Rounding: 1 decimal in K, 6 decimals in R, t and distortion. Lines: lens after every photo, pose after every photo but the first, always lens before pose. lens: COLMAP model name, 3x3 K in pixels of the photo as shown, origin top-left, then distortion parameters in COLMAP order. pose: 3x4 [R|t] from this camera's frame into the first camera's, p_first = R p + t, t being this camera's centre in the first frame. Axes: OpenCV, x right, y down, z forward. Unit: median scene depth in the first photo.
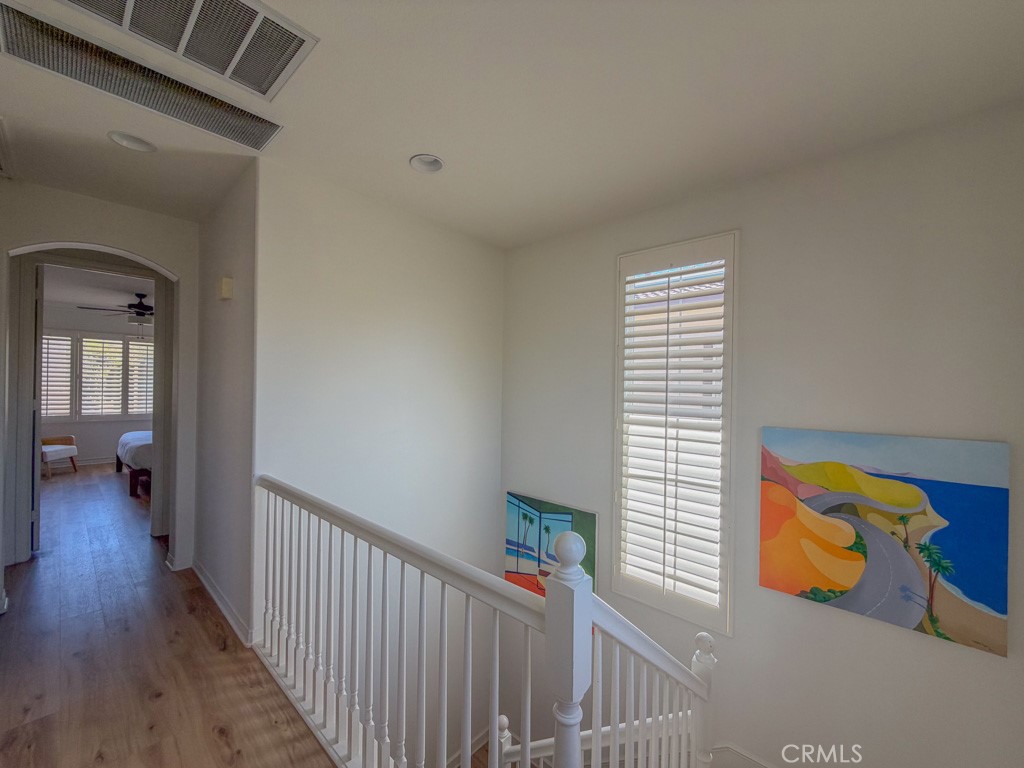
lens RADIAL K [[407.6, 0, 507.3], [0, 407.6, 387.1], [0, 0, 1]] dist [0.000831, -0.000294]
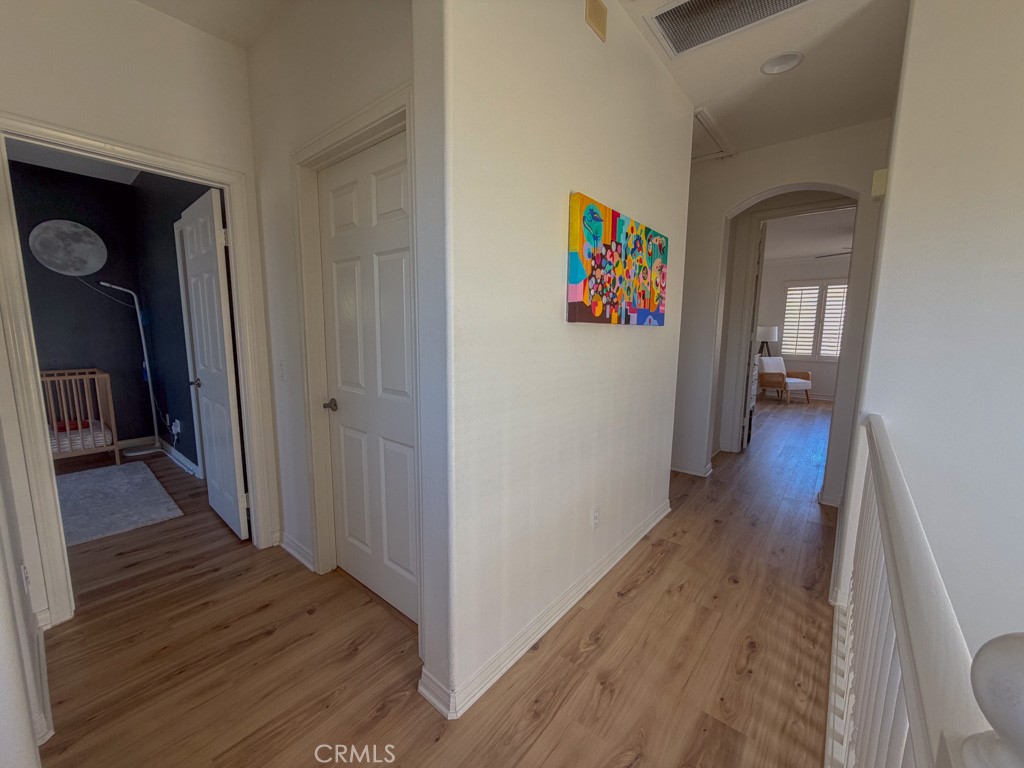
lens RADIAL K [[407.6, 0, 508.1], [0, 407.6, 385.2], [0, 0, 1]] dist [0.000831, -0.000294]
pose [[0.049142, 0.120771, -0.991463, 0.161471], [-0.008863, 0.992676, 0.120480, 0.083303], [0.998752, 0.002867, 0.049852, 0.302315]]
